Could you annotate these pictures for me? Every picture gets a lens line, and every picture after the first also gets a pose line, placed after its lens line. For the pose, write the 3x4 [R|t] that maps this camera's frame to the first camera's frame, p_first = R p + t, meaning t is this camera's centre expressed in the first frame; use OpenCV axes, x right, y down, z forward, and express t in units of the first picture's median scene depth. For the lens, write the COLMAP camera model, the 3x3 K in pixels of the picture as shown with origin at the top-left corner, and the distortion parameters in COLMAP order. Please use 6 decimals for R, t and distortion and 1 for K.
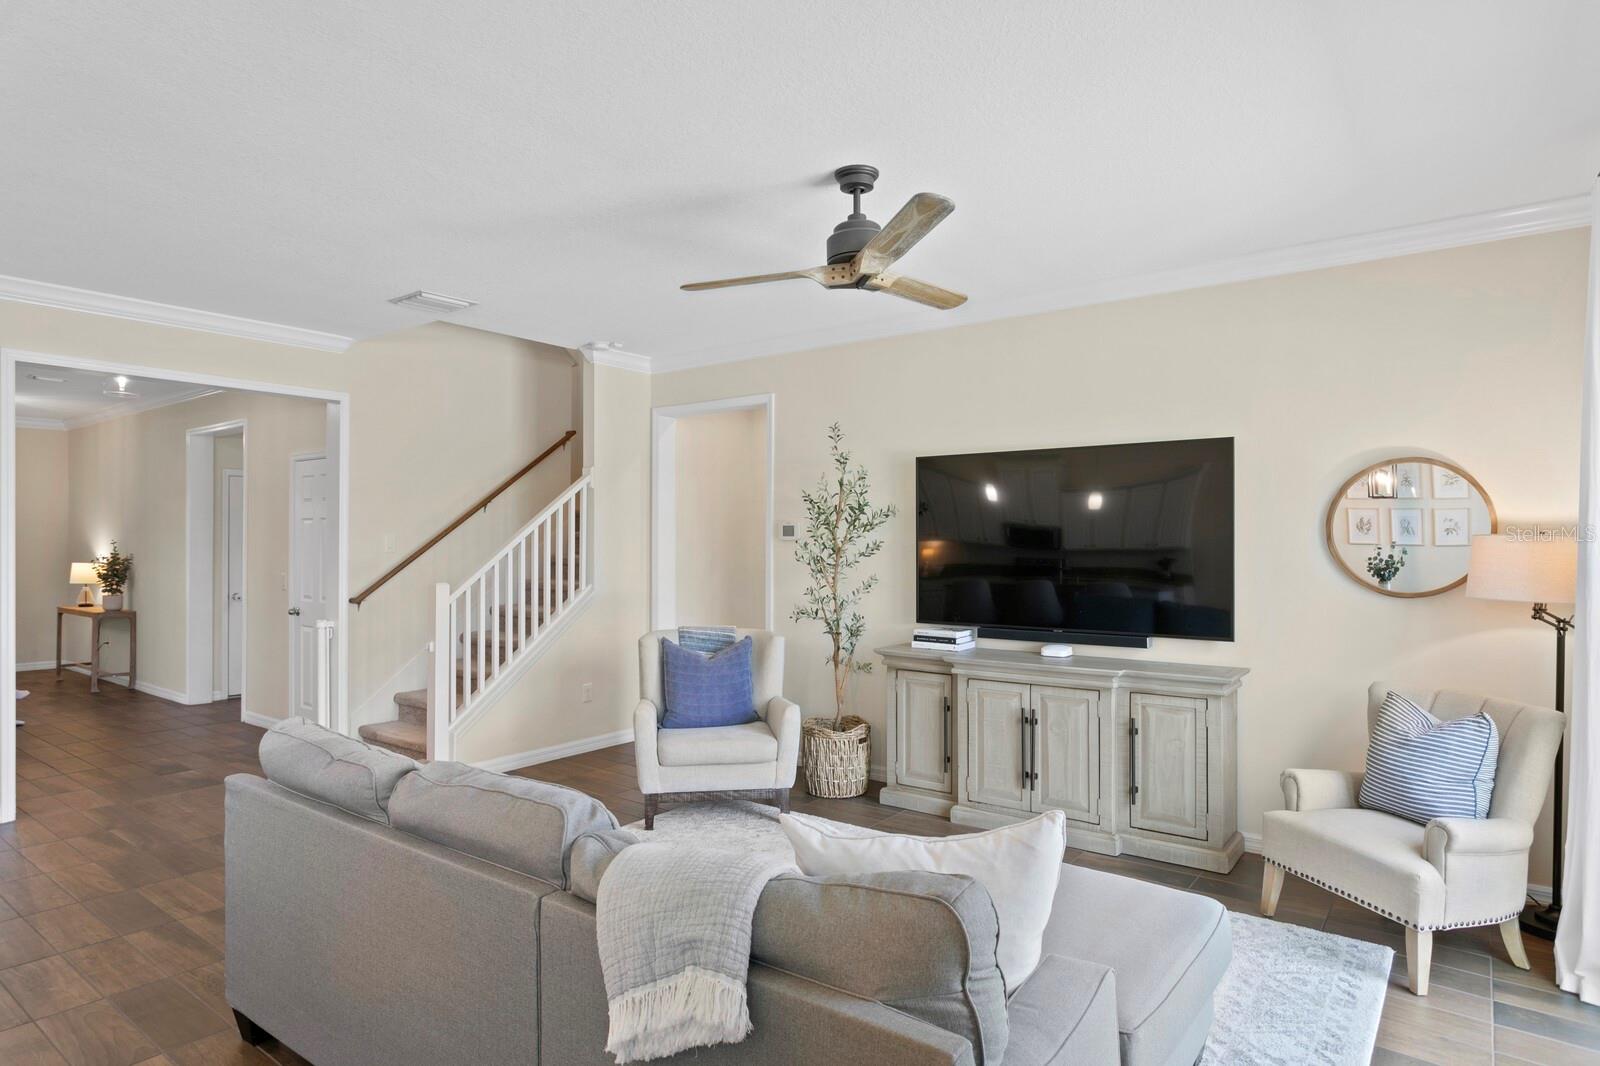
lens RADIAL K [[900.1, 0, 784.2], [0, 900.1, 541.8], [0, 0, 1]] dist [-0.002798, 0.001291]
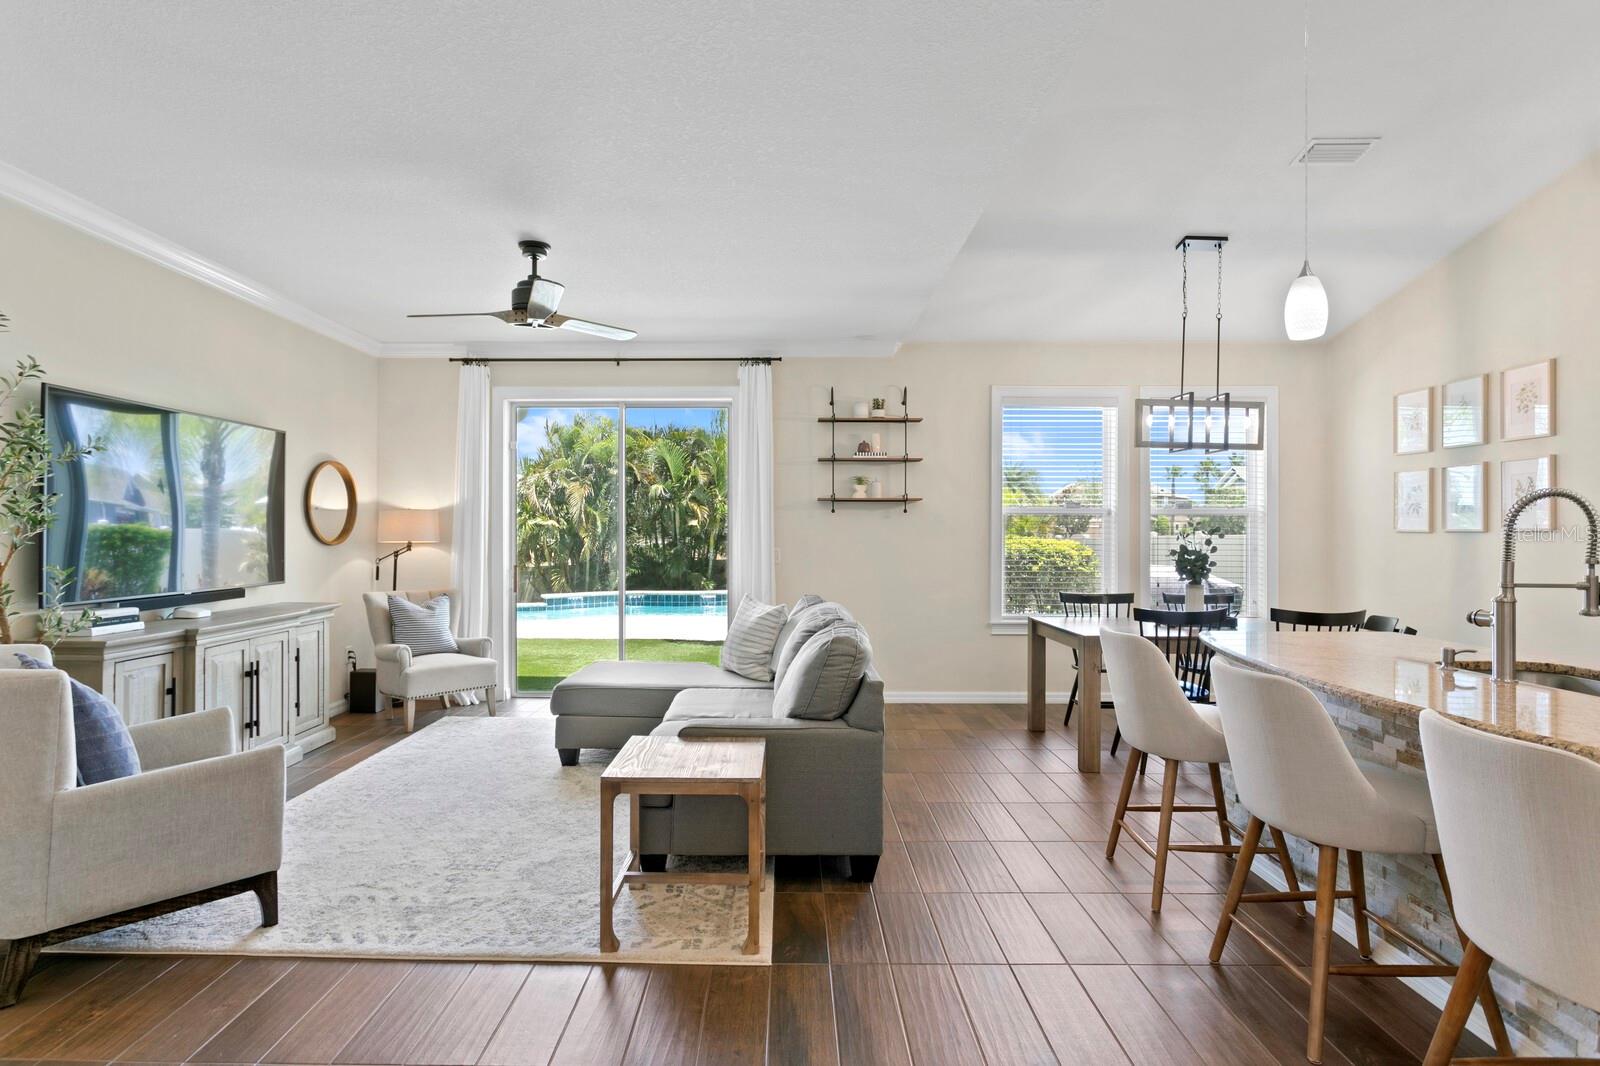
lens RADIAL K [[813.3, 0, 772.7], [0, 813.3, 528.6], [0, 0, 1]] dist [-0.001296, 0.001022]
pose [[-0.599570, 0.000453, 0.800322, -0.810382], [-0.005302, 0.999976, -0.004538, 0.027305], [-0.800304, -0.006964, -0.599553, 1.013030]]
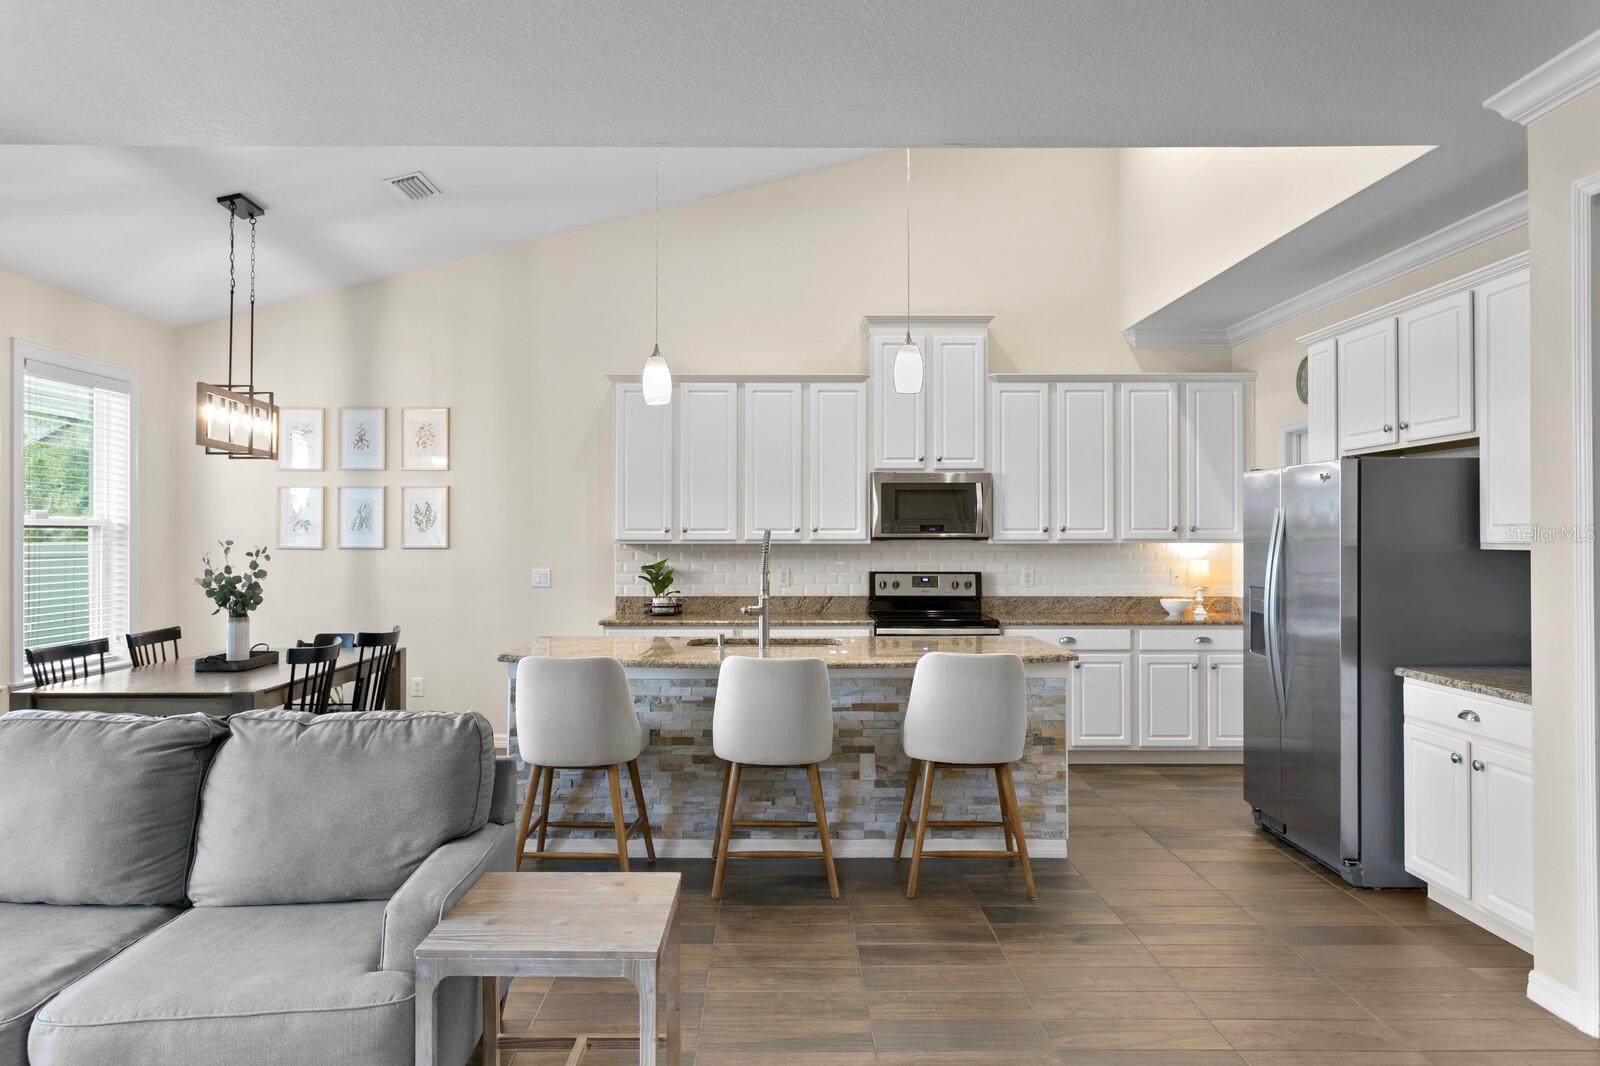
lens RADIAL K [[1024.0, 0, 785.5], [0, 1024.0, 533.6], [0, 0, 1]] dist [0.000059, 0.001267]
pose [[-0.787420, -0.004605, -0.616399, -0.085668], [-0.001391, 0.999983, -0.005694, 0.008383], [0.616415, -0.003626, -0.787413, 1.167336]]
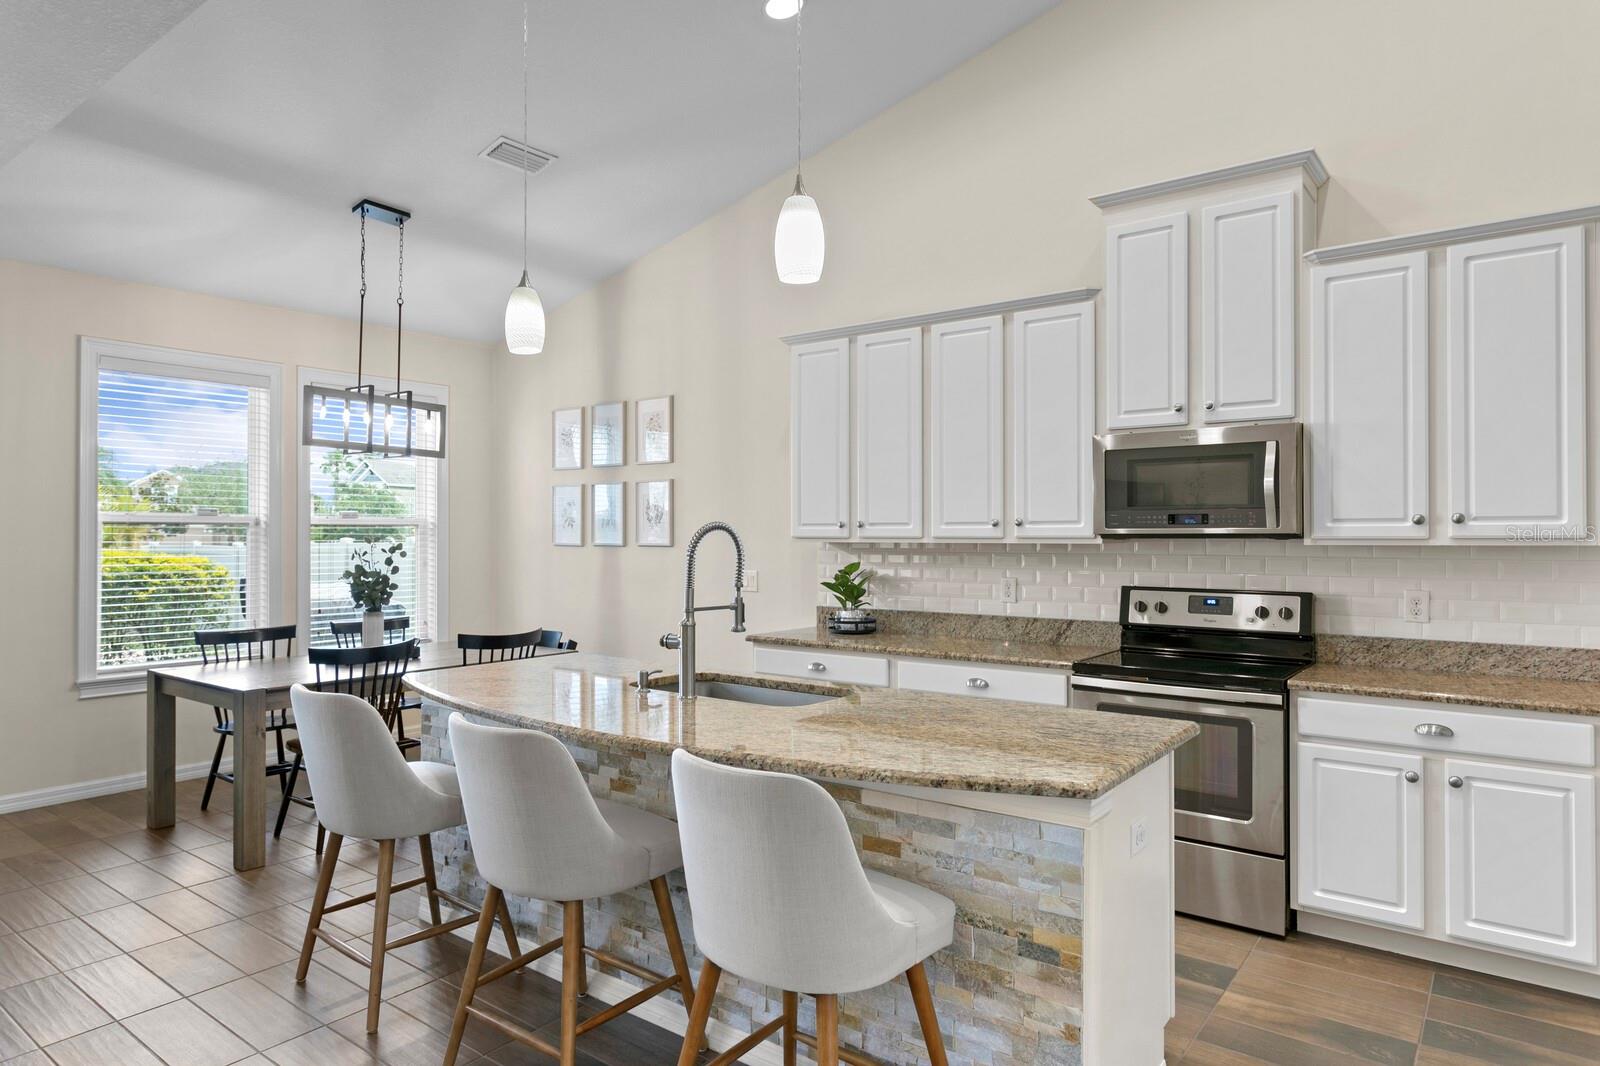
lens RADIAL K [[958.1, 0, 777.1], [0, 958.1, 531.9], [0, 0, 1]] dist [-0.000639, 0.001053]
pose [[-0.999992, -0.002615, 0.003138, -0.743949], [-0.002630, 0.999986, -0.004491, 0.007924], [-0.003126, -0.004499, -0.999985, 0.999528]]
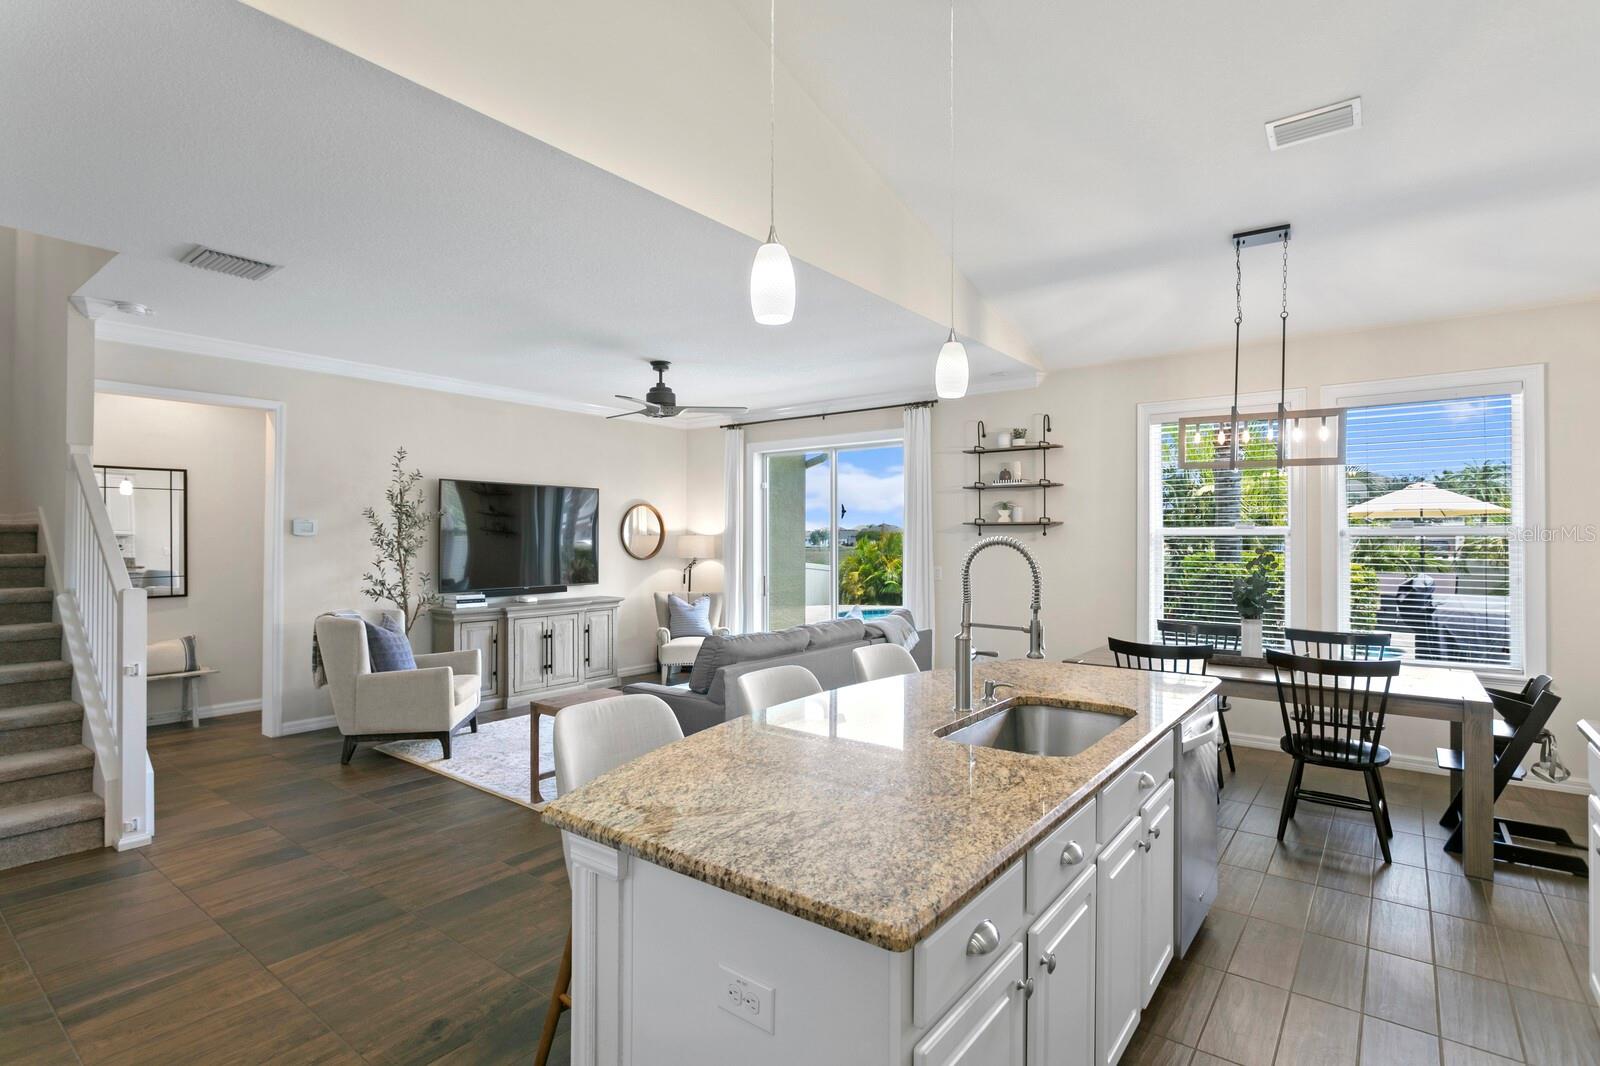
lens RADIAL K [[782.9, 0, 771.1], [0, 782.9, 531.8], [0, 0, 1]] dist [-0.000588, -0.000260]
pose [[0.017165, 0.007181, 0.999827, -1.213032], [-0.002962, 0.999970, -0.007131, -0.001395], [-0.999848, -0.002839, 0.017185, 0.489132]]
